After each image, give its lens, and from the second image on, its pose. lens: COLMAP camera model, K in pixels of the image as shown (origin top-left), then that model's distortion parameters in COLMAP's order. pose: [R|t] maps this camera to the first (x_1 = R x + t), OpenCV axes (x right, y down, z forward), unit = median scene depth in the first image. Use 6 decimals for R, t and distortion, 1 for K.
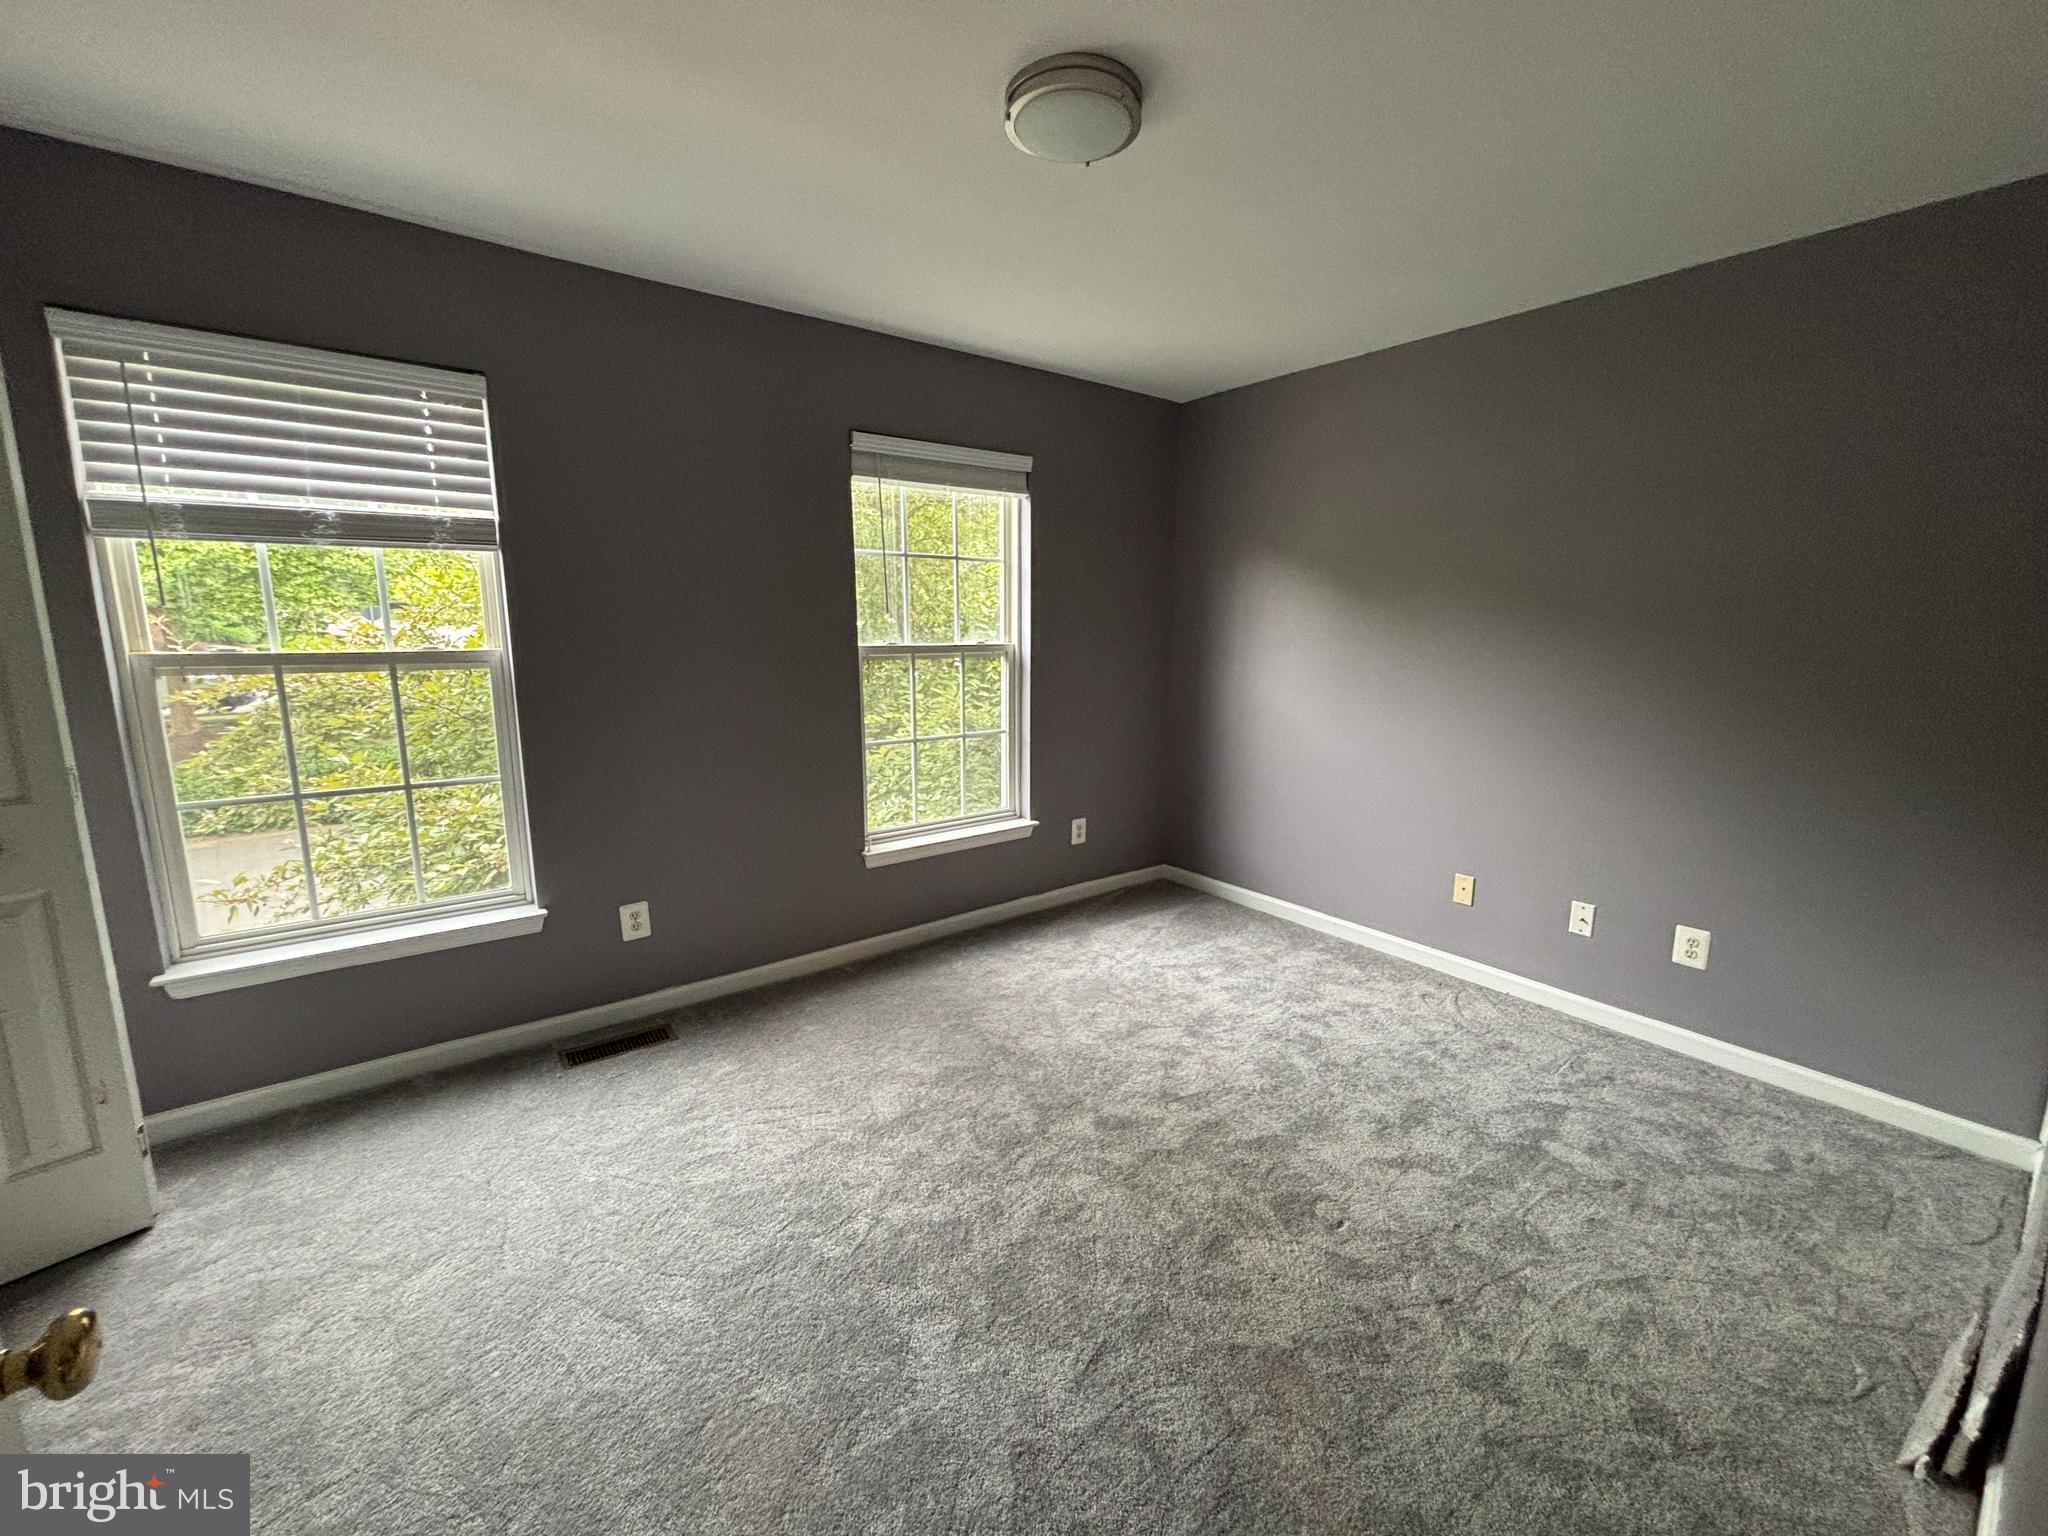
lens RADIAL K [[802.1, 0, 1031.5], [0, 802.1, 757.7], [0, 0, 1]] dist [-0.024437, 0.000168]
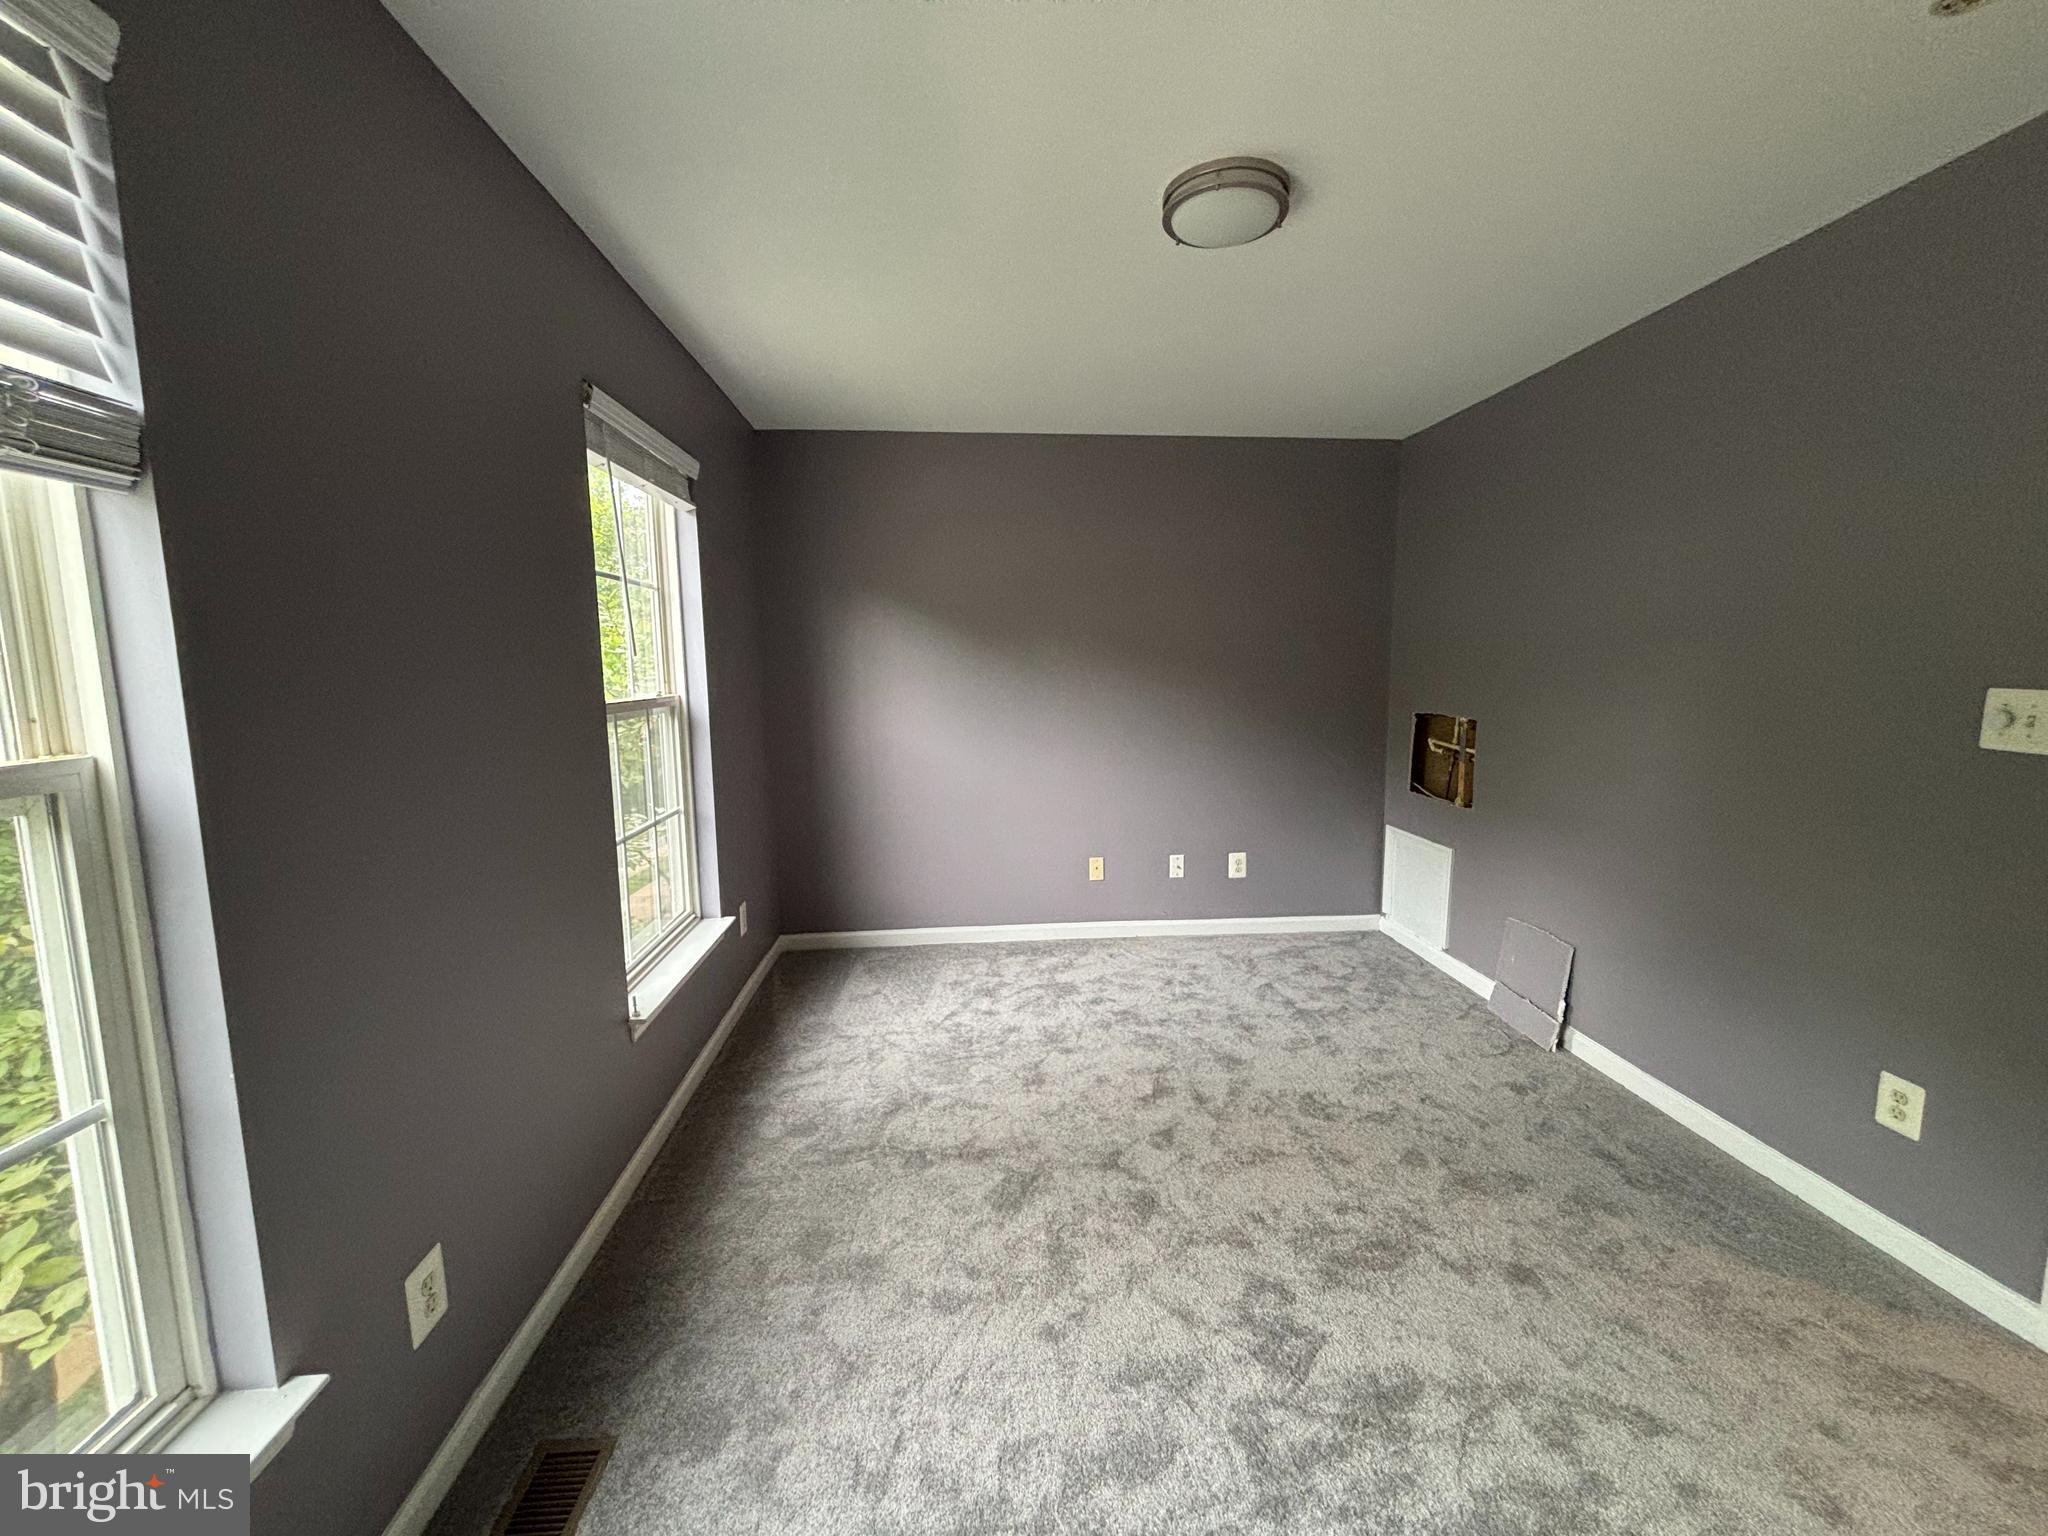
lens RADIAL K [[823.7, 0, 1028.3], [0, 823.7, 772.1], [0, 0, 1]] dist [0.000796, -0.000330]
pose [[0.537131, -0.130198, 0.833390, -0.645591], [0.144920, 0.987569, 0.060882, -0.091086], [-0.830956, 0.088073, 0.549322, 0.378067]]
